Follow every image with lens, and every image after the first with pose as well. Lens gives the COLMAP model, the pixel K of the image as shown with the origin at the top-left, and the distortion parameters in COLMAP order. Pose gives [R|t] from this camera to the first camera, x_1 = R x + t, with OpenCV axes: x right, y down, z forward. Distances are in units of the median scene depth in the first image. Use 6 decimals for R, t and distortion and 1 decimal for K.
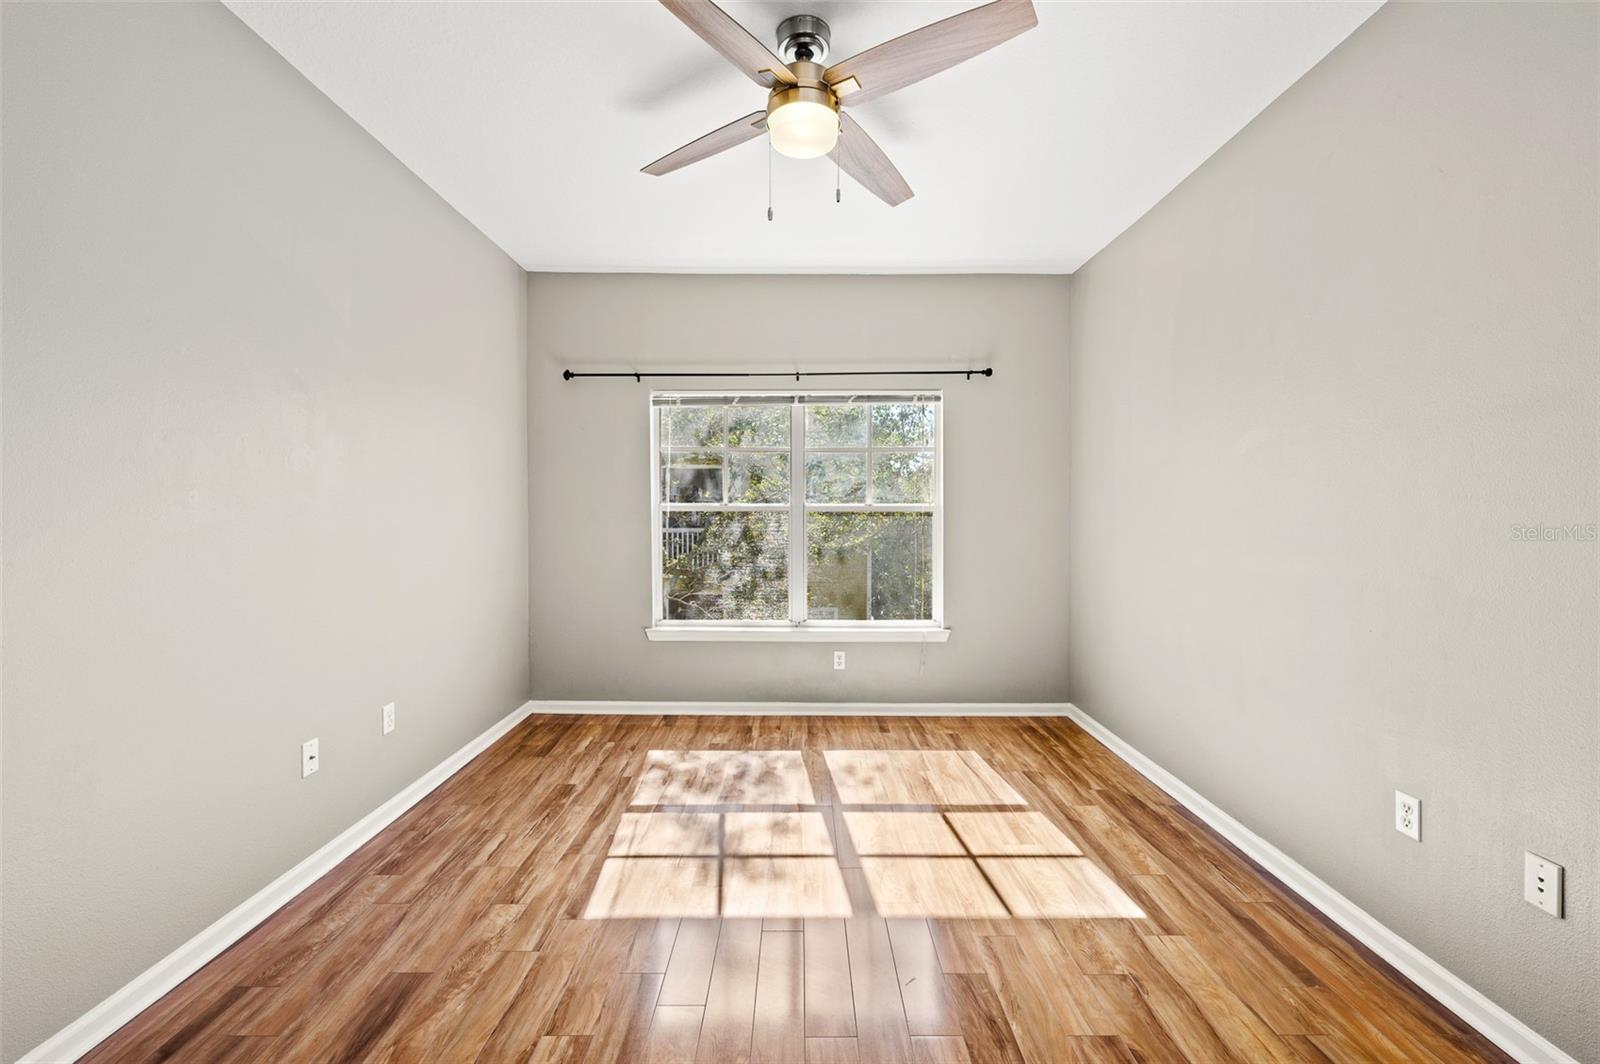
lens RADIAL K [[635.9, 0, 799.8], [0, 635.9, 525.0], [0, 0, 1]] dist [-0.001227, -0.000014]
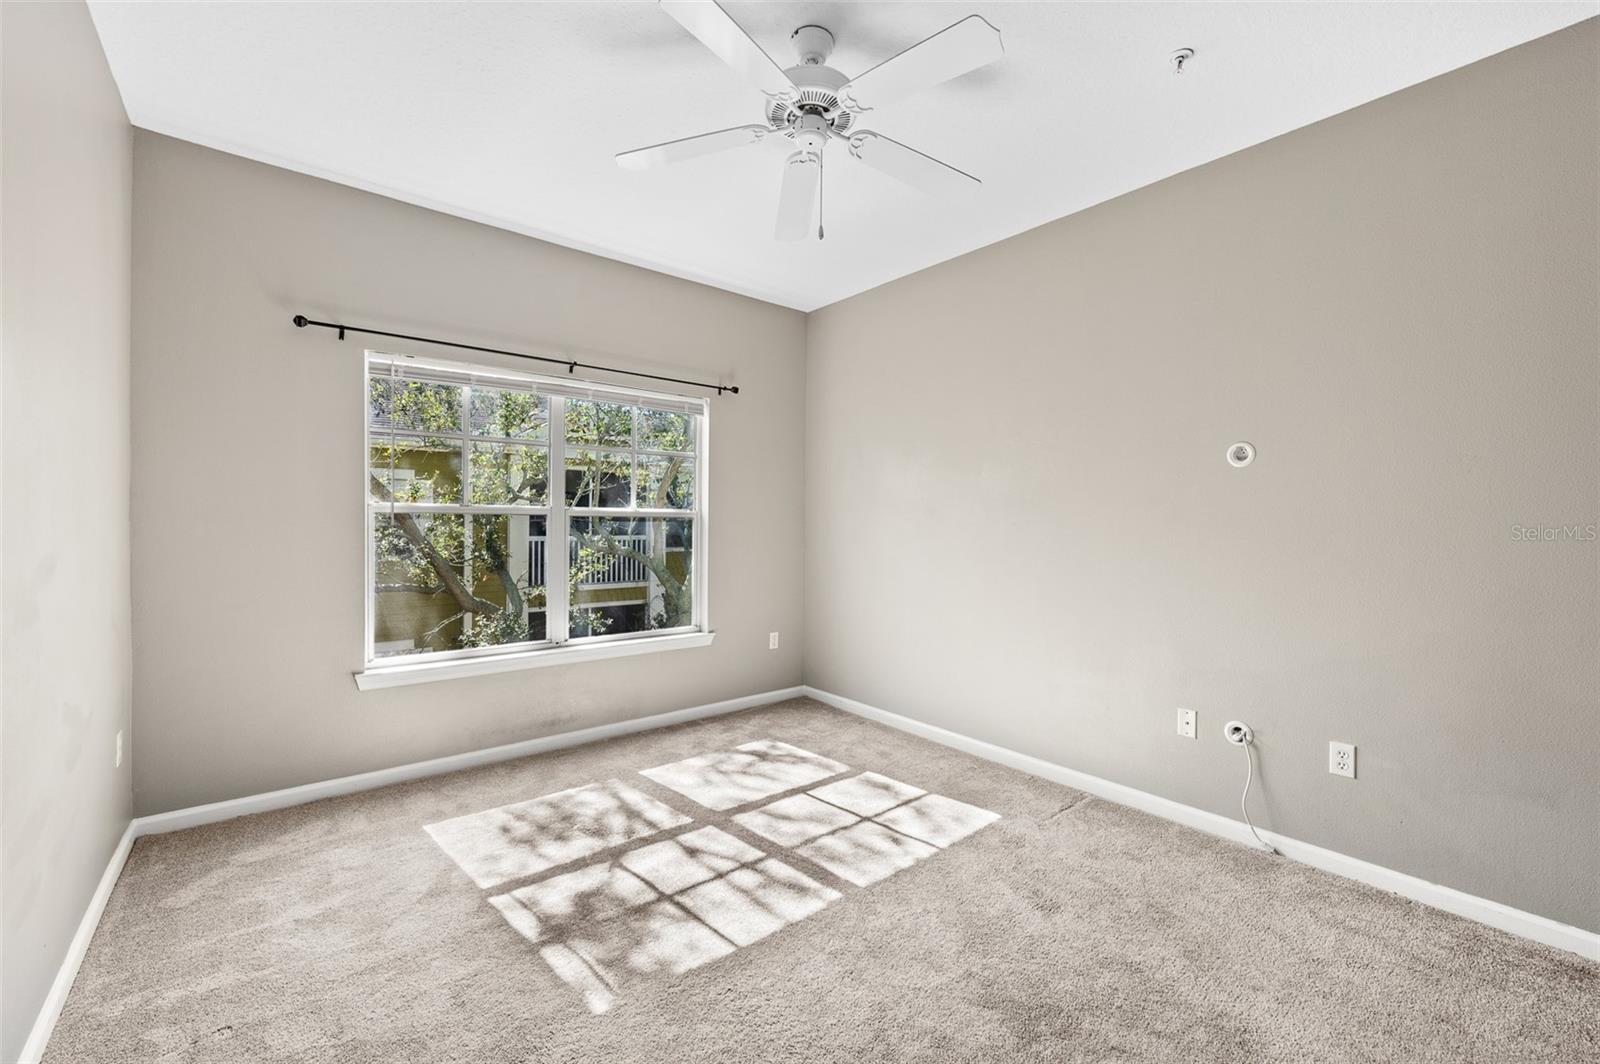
lens RADIAL K [[635.9, 0, 799.8], [0, 635.9, 525.0], [0, 0, 1]] dist [-0.001227, -0.000014]
pose [[0.769143, 0.004926, 0.639057, -0.318059], [0.004673, 0.999900, -0.013331, 0.002382], [-0.639059, 0.013240, 0.769043, 0.106230]]
